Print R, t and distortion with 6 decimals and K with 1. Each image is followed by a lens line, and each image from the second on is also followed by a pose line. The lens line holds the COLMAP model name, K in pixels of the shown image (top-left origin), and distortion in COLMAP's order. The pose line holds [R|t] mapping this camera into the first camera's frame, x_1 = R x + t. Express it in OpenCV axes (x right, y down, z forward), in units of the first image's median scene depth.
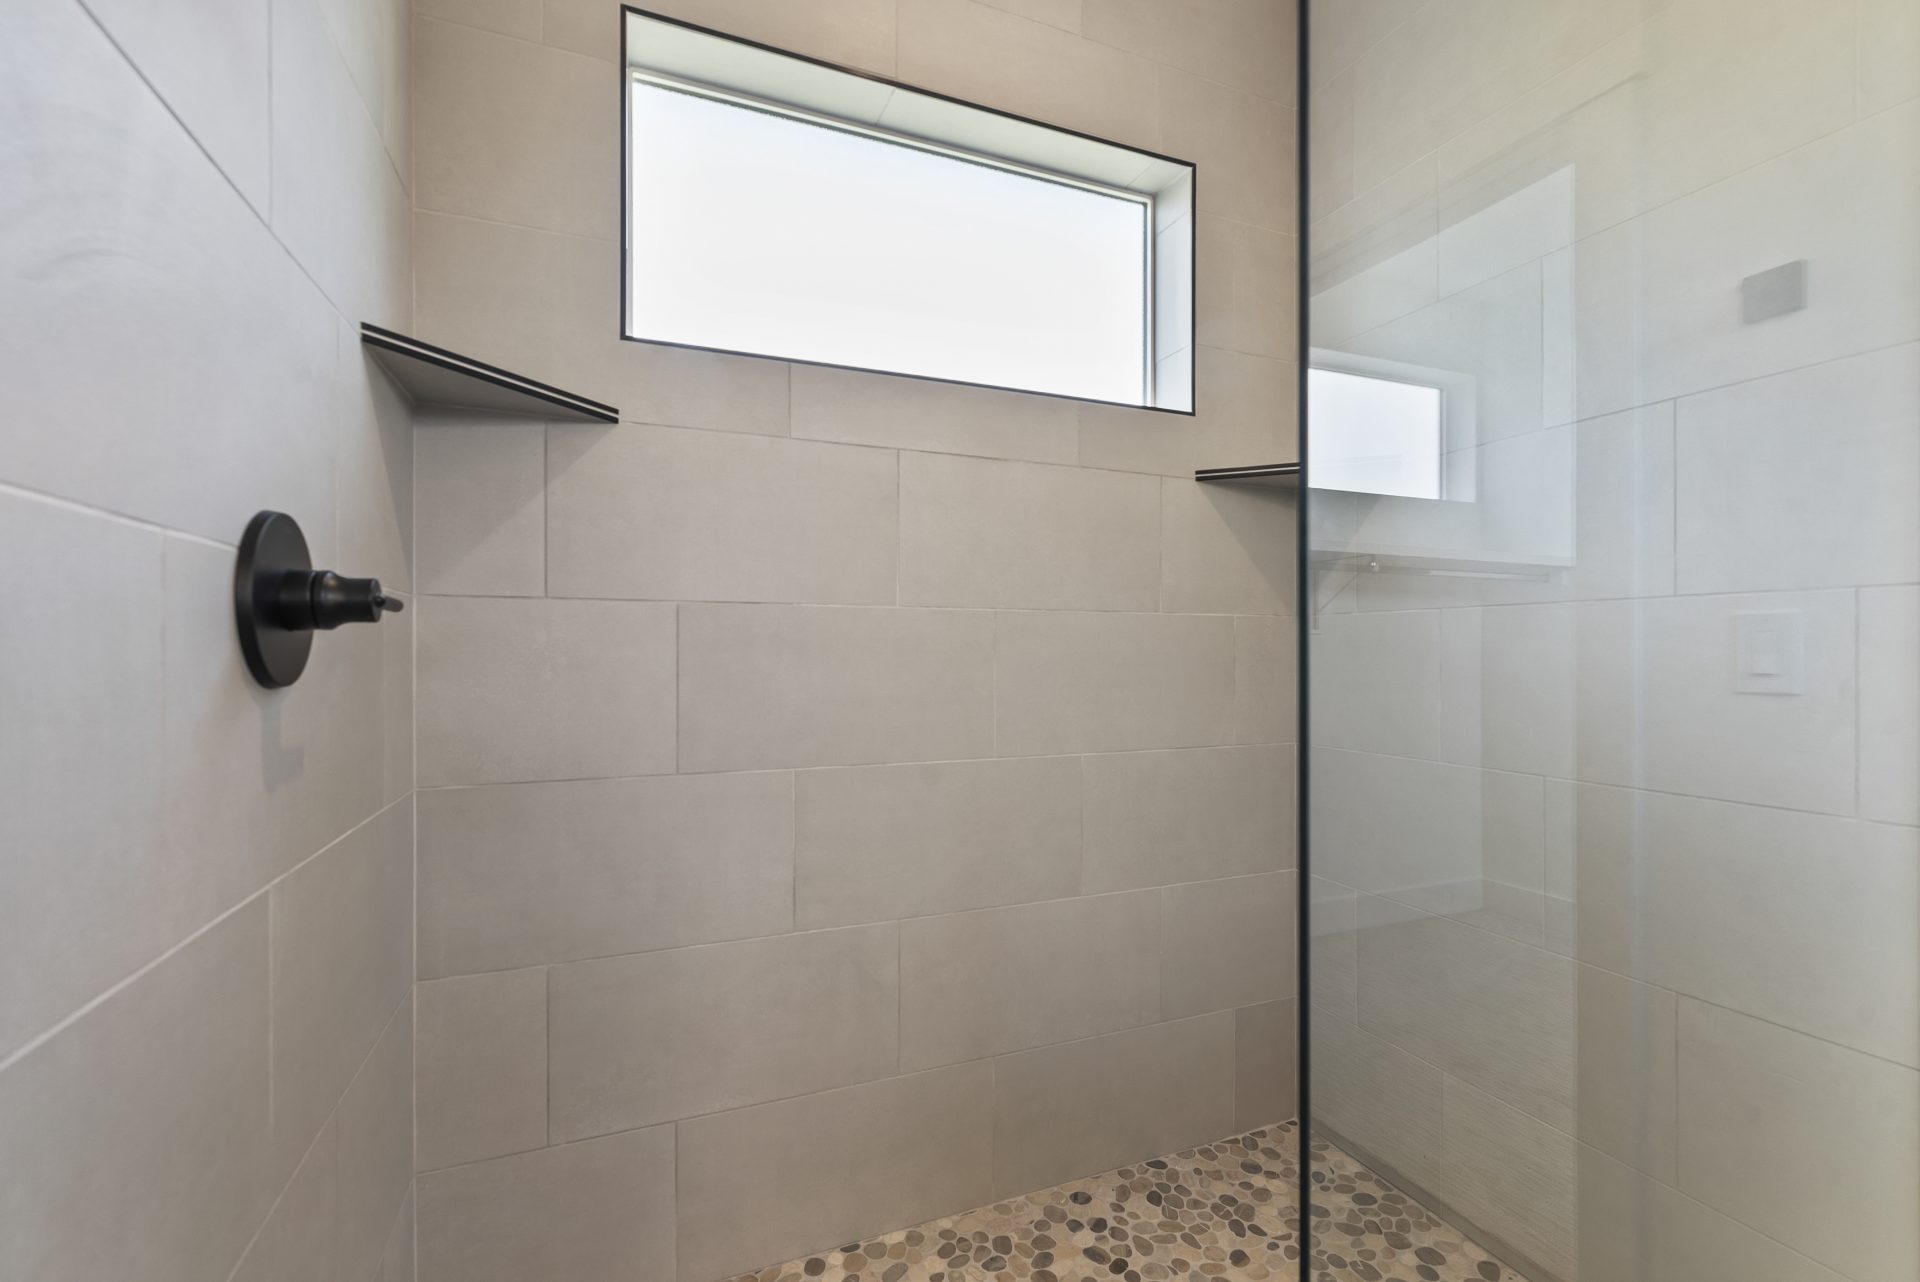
lens RADIAL K [[852.8, 0, 969.8], [0, 852.8, 644.8], [0, 0, 1]] dist [0.005452, 0.000114]
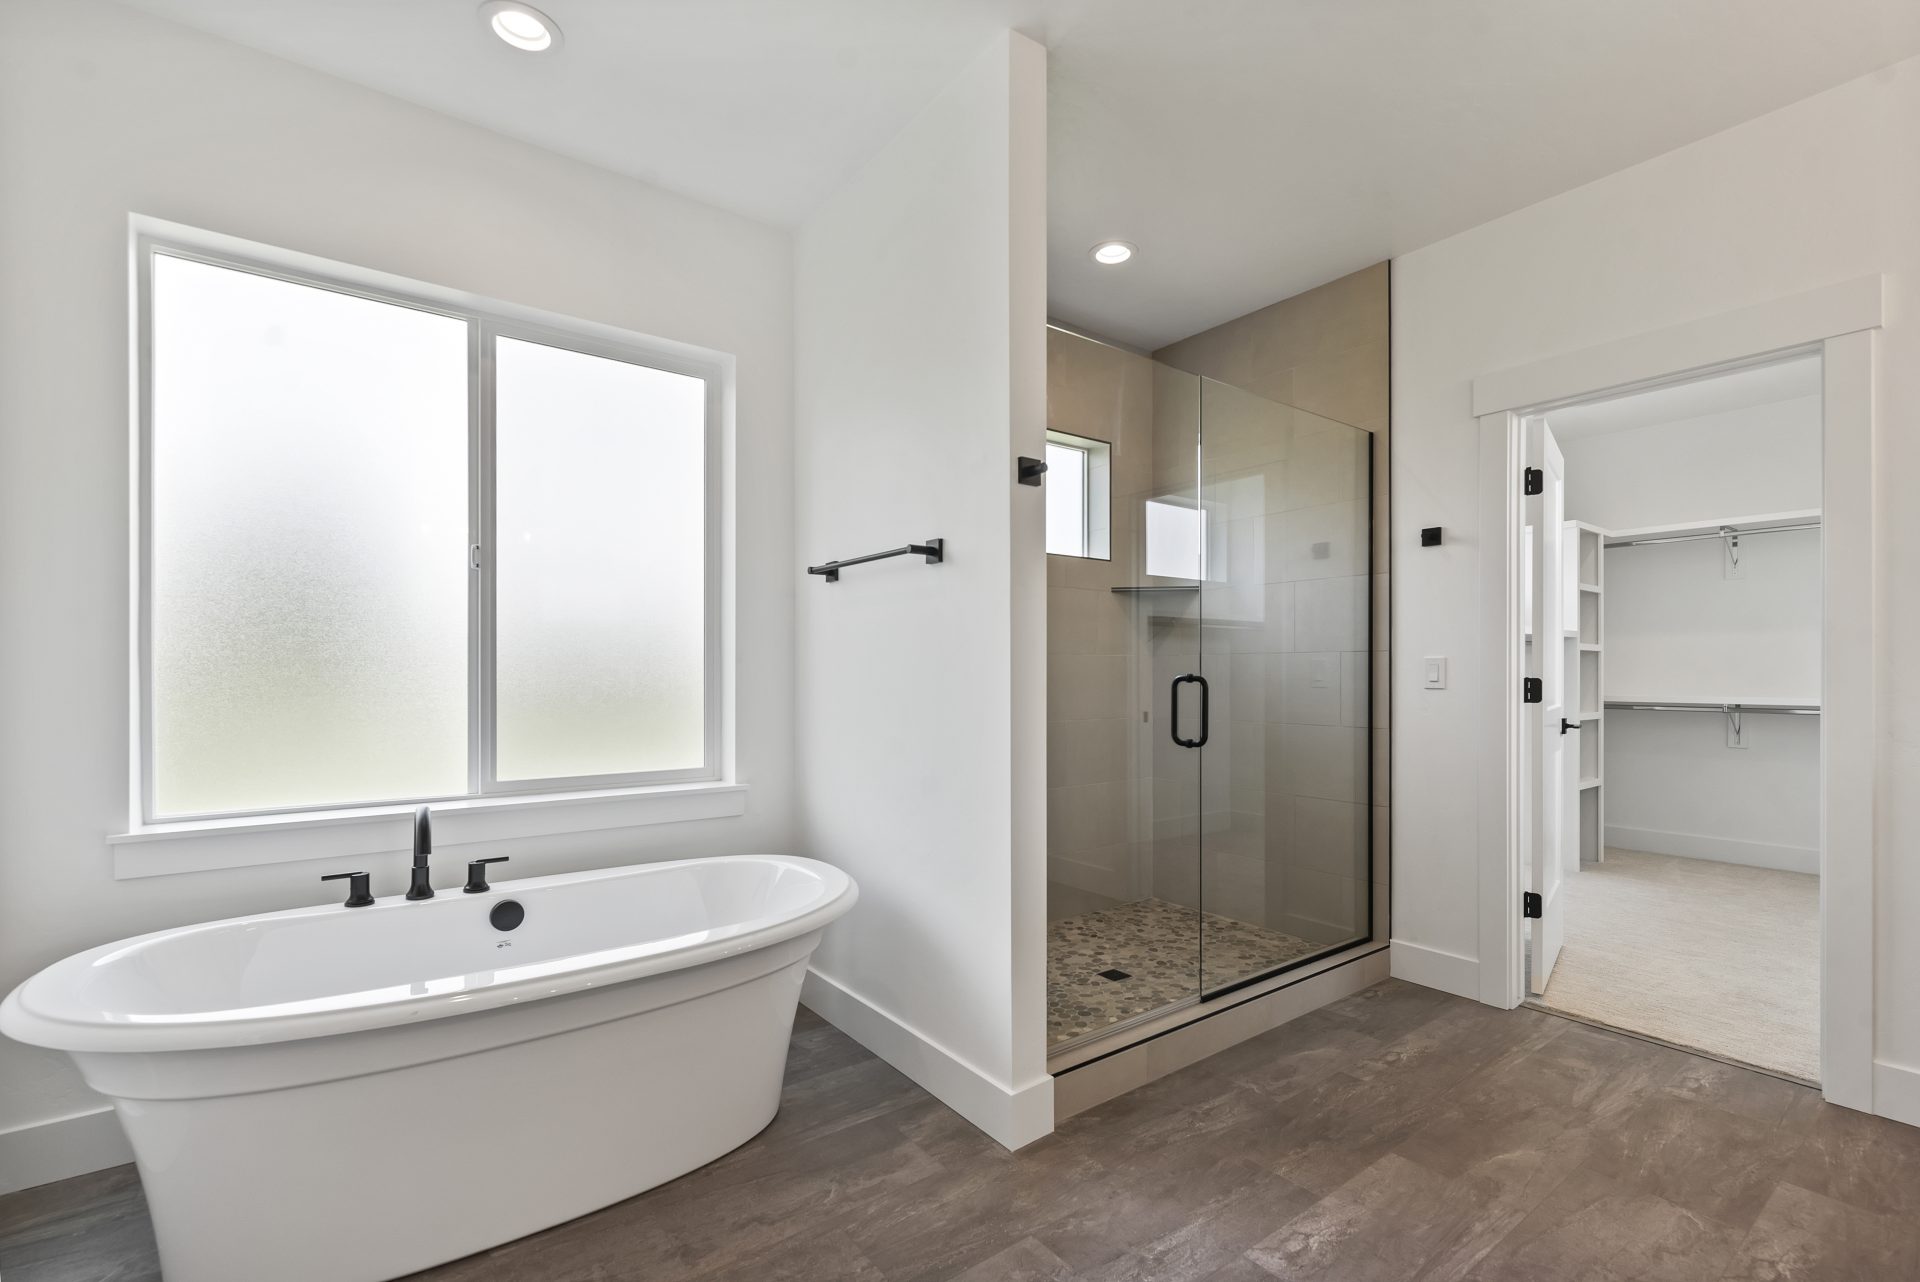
lens RADIAL K [[852.8, 0, 972.3], [0, 852.8, 659.3], [0, 0, 1]] dist [0.005452, 0.000114]
pose [[0.968918, 0.000060, 0.247381, -0.647483], [0.000601, 0.999996, -0.002596, -0.022609], [-0.247380, 0.002664, 0.968915, -1.054670]]
